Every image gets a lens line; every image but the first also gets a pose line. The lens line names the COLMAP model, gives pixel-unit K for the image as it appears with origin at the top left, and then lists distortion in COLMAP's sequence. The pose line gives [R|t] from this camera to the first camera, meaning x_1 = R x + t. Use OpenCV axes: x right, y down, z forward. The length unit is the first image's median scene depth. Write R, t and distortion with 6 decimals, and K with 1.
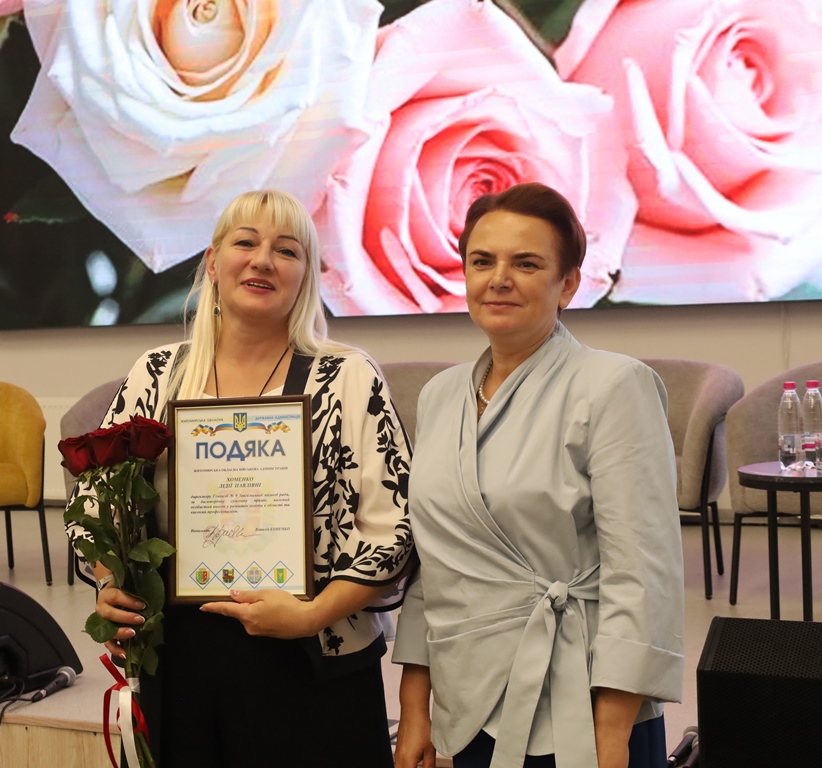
lens RADIAL K [[1336.4, 0, 411.0], [0, 1336.4, 384.0], [0, 0, 1]] dist [-0.067785, 0.127471]
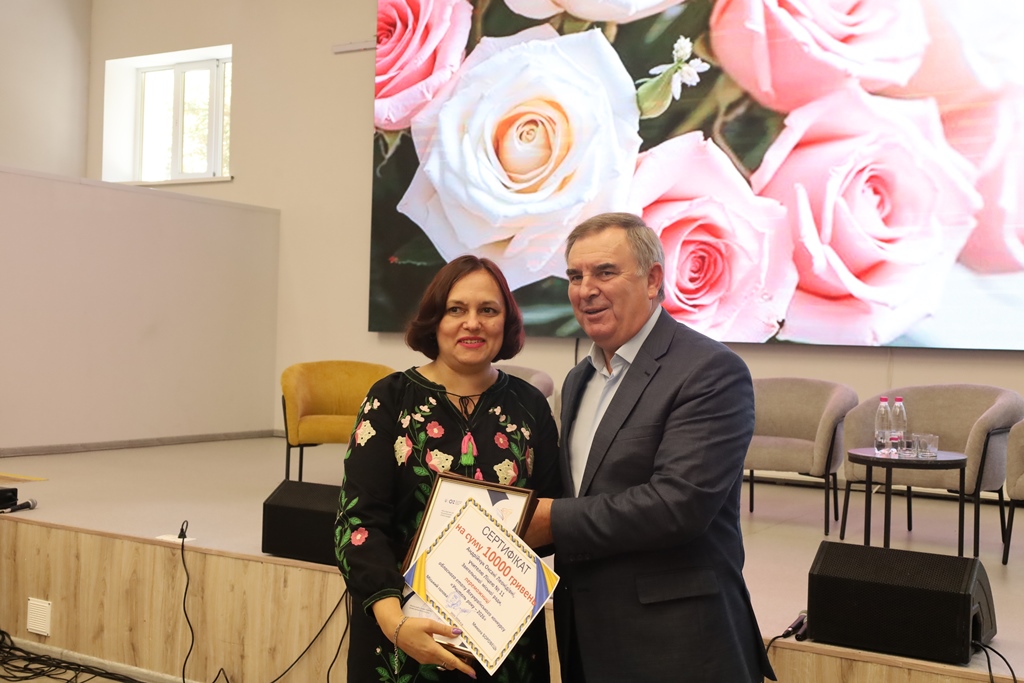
lens RADIAL K [[1185.7, 0, 515.6], [0, 1185.7, 345.5], [0, 0, 1]] dist [-0.018232, 0.052944]
pose [[0.989311, 0.063171, -0.131427, 0.029682], [-0.067385, 0.997338, -0.027864, 0.003478], [0.129317, 0.036423, 0.990934, -0.377892]]
